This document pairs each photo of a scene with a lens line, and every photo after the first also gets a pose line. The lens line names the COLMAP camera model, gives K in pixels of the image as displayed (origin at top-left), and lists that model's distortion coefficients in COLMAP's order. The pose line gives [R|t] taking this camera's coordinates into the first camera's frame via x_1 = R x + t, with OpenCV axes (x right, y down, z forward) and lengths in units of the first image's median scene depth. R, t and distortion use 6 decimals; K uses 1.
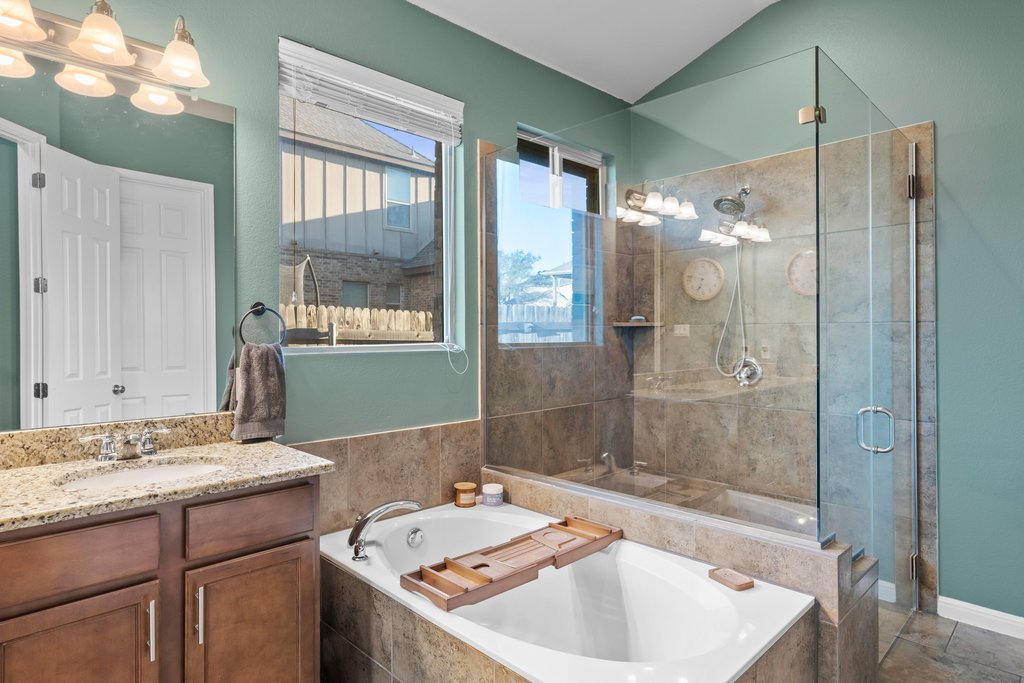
lens RADIAL K [[567.3, 0, 510.3], [0, 567.3, 340.2], [0, 0, 1]] dist [0.002118, -0.001432]
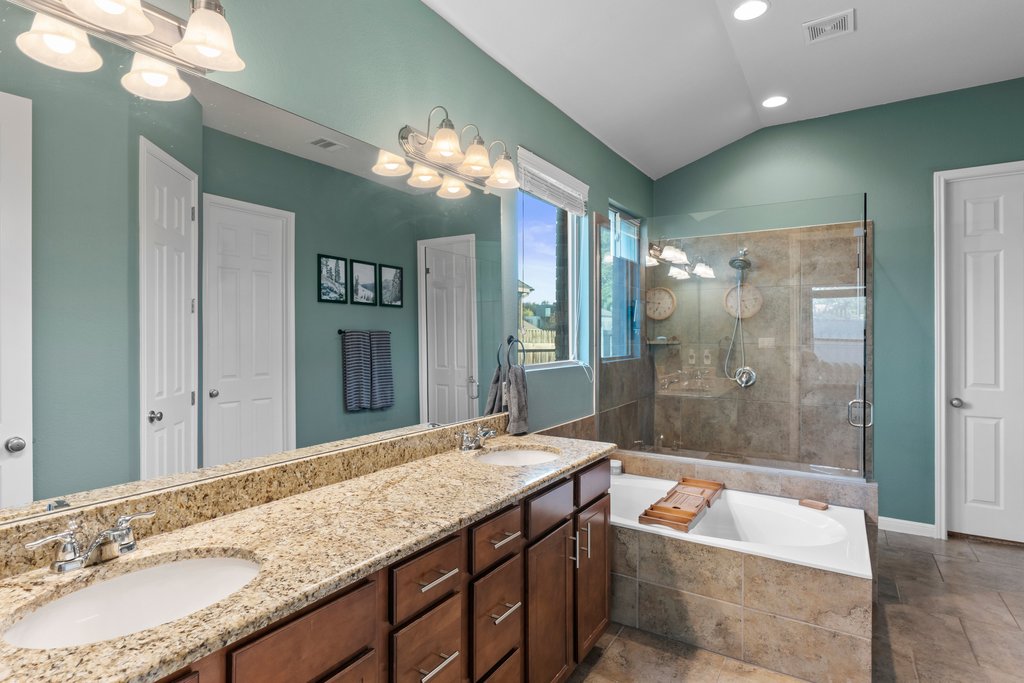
lens RADIAL K [[532.7, 0, 513.3], [0, 532.7, 343.0], [0, 0, 1]] dist [0.037909, 0.000407]
pose [[0.967601, 0.002394, 0.252473, -0.579025], [-0.004074, 0.999973, 0.006131, -0.042523], [-0.252451, -0.006961, 0.967585, -0.211542]]
